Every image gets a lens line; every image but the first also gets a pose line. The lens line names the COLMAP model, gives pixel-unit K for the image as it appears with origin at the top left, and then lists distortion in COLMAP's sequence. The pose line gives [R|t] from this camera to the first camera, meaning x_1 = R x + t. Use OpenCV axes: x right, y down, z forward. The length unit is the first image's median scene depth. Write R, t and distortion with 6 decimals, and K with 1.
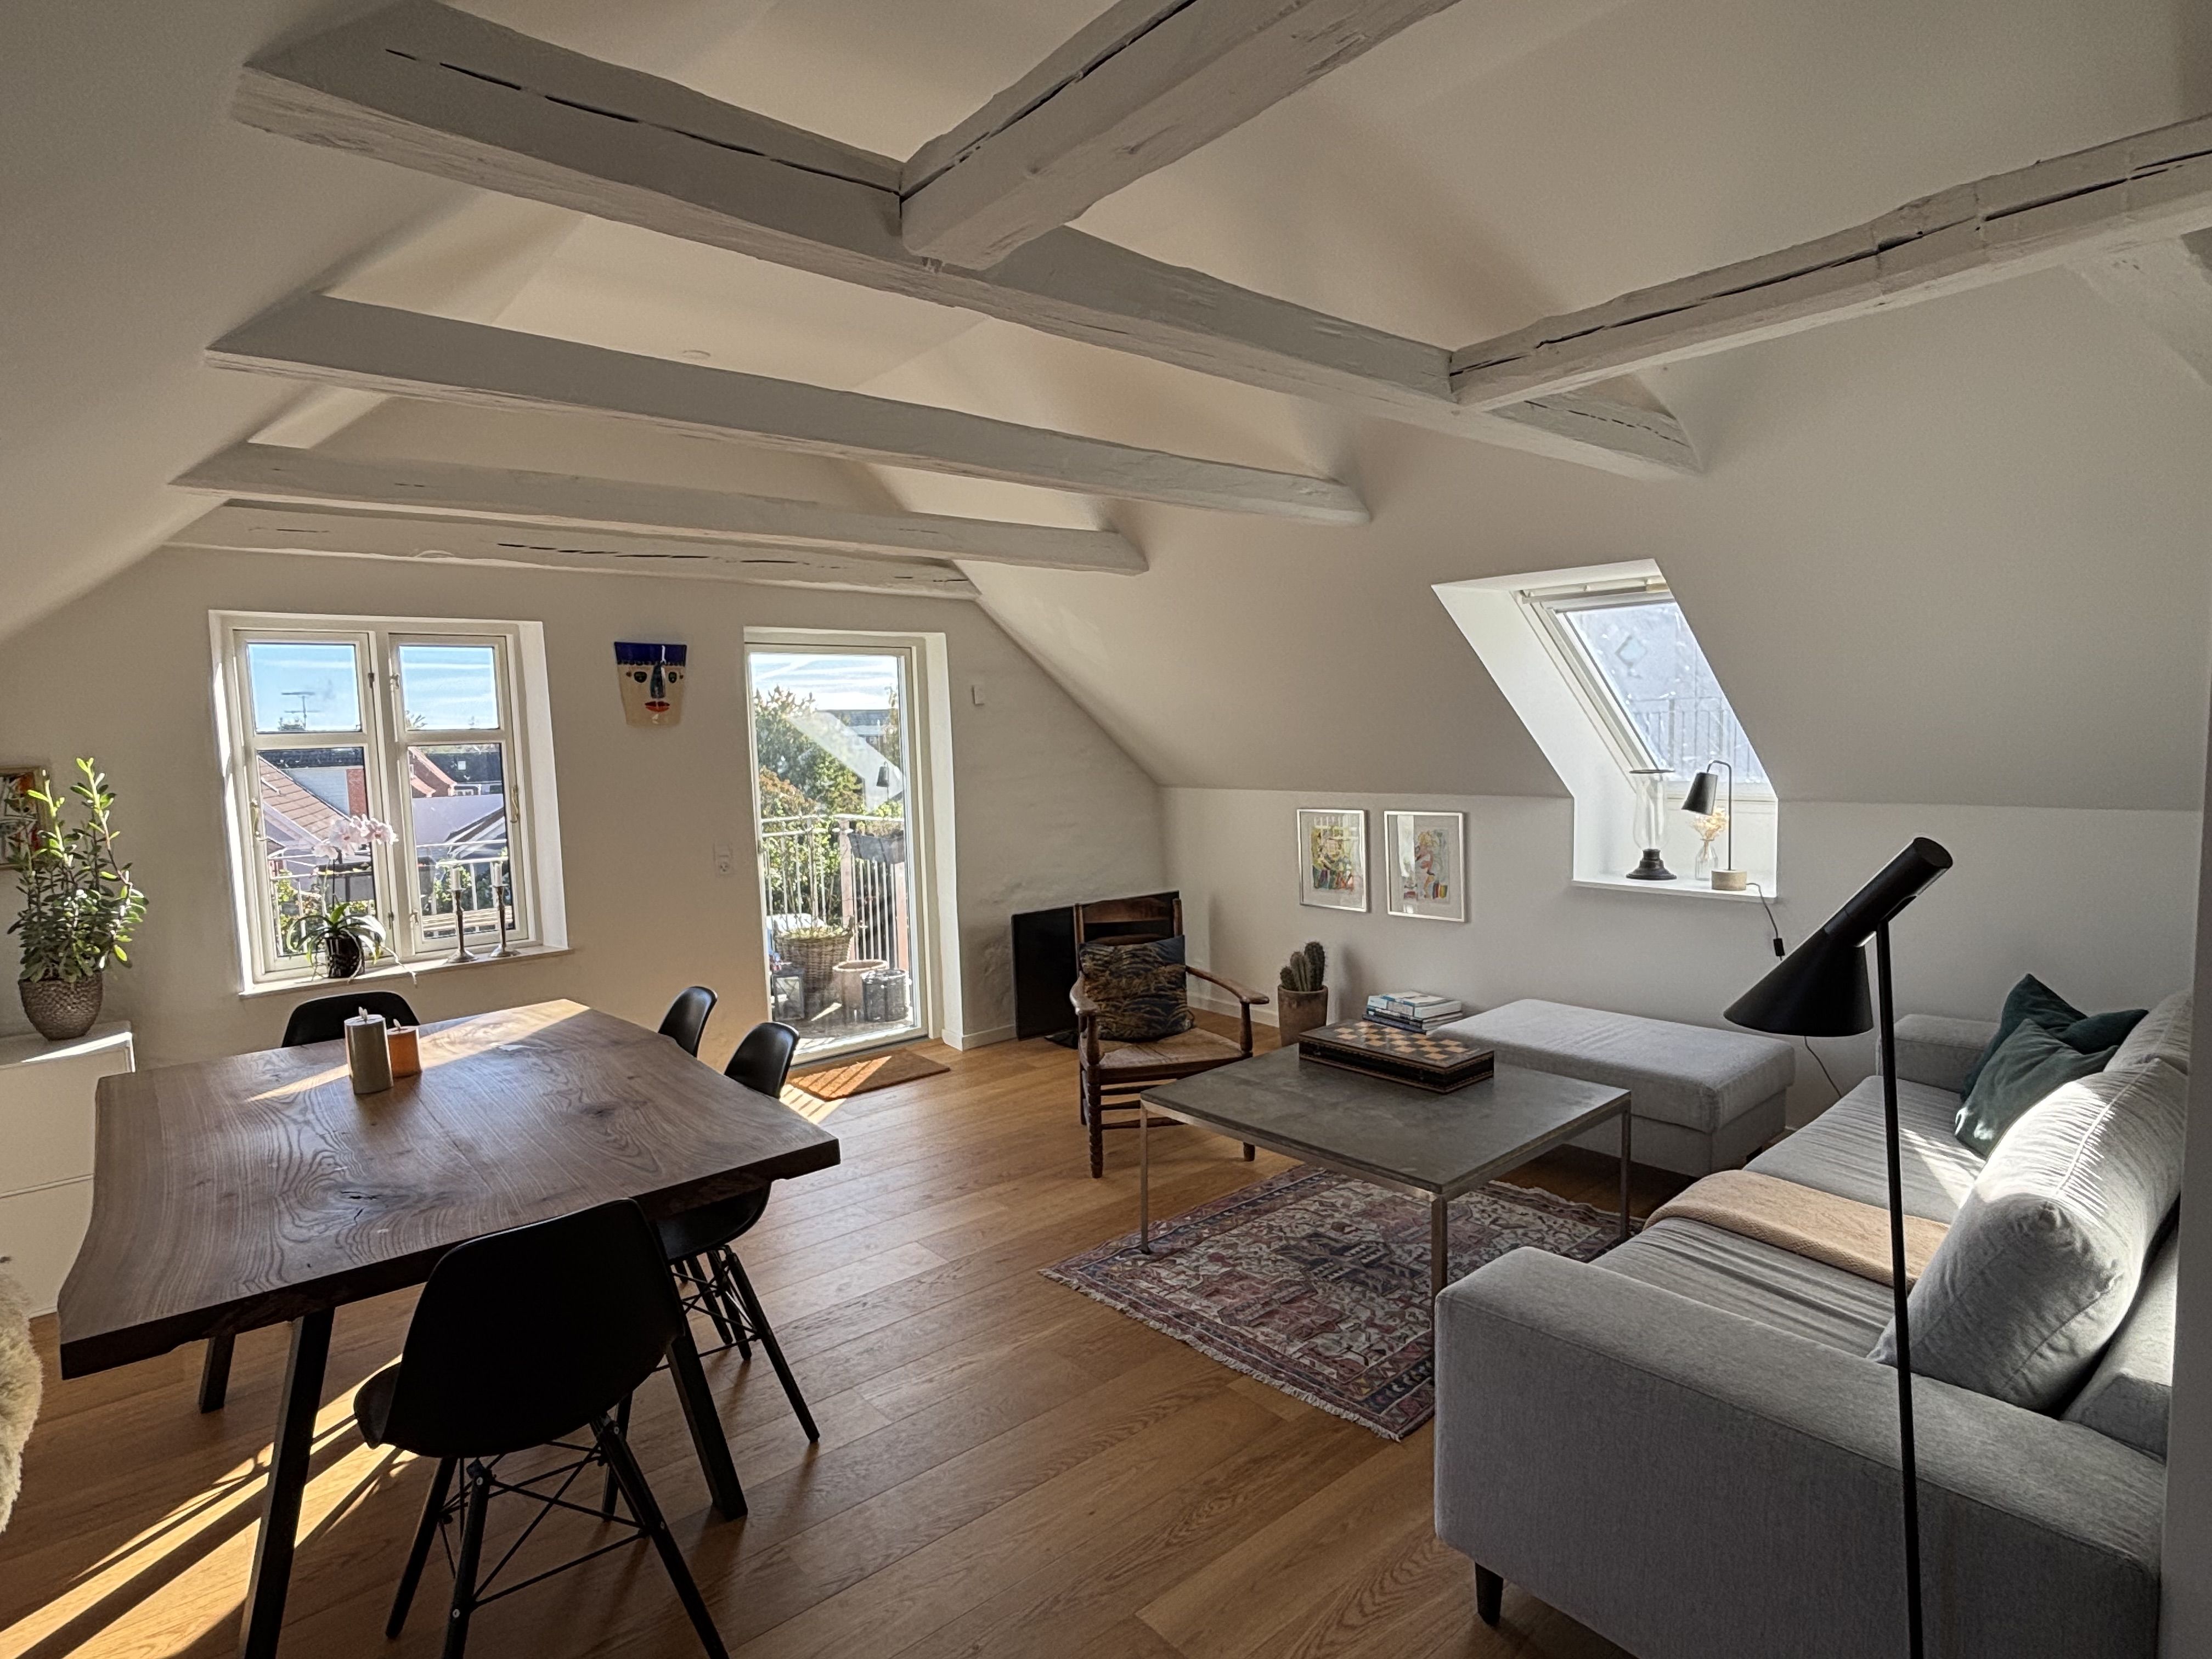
lens RADIAL K [[1154.0, 0, 1106.0], [0, 1154.0, 829.5], [0, 0, 1]] dist [-0.071778, 0.027171]
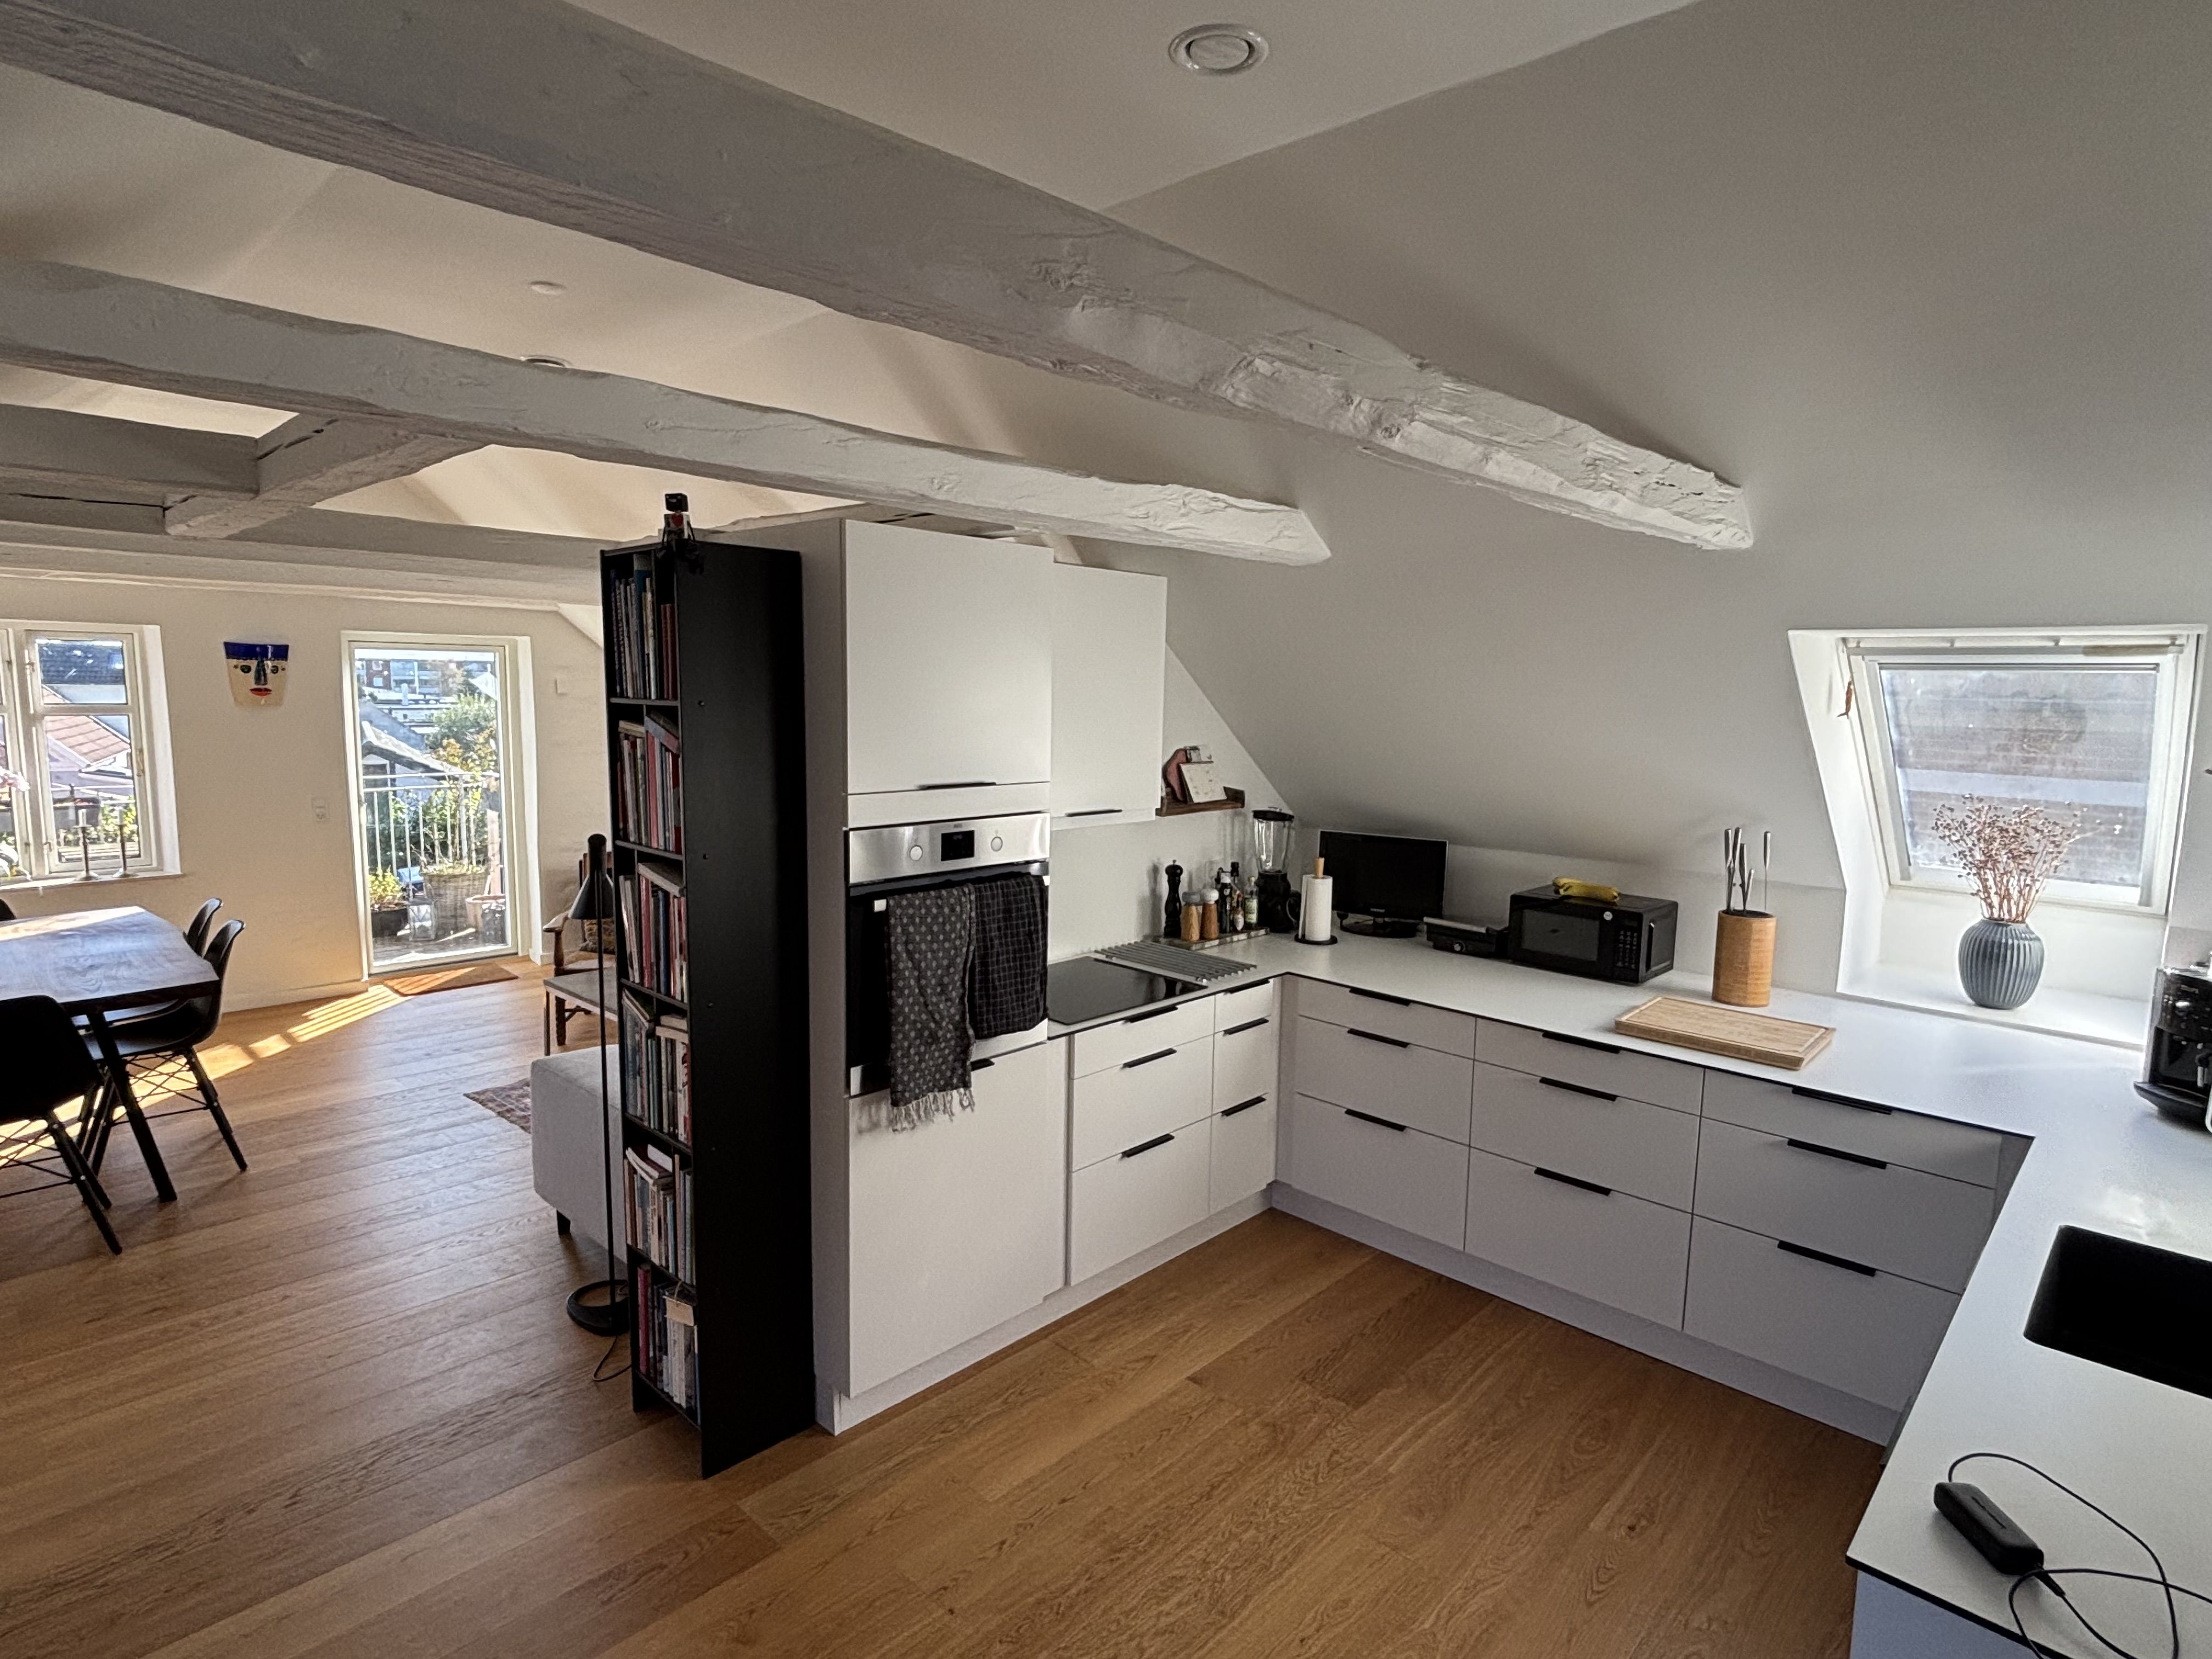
lens RADIAL K [[1154.0, 0, 1106.0], [0, 1154.0, 829.5], [0, 0, 1]] dist [-0.071778, 0.027171]
pose [[0.991096, 0.036129, 0.128152, 0.418129], [-0.040860, 0.998570, 0.034475, -0.034186], [-0.126723, -0.039404, 0.991155, -0.409414]]
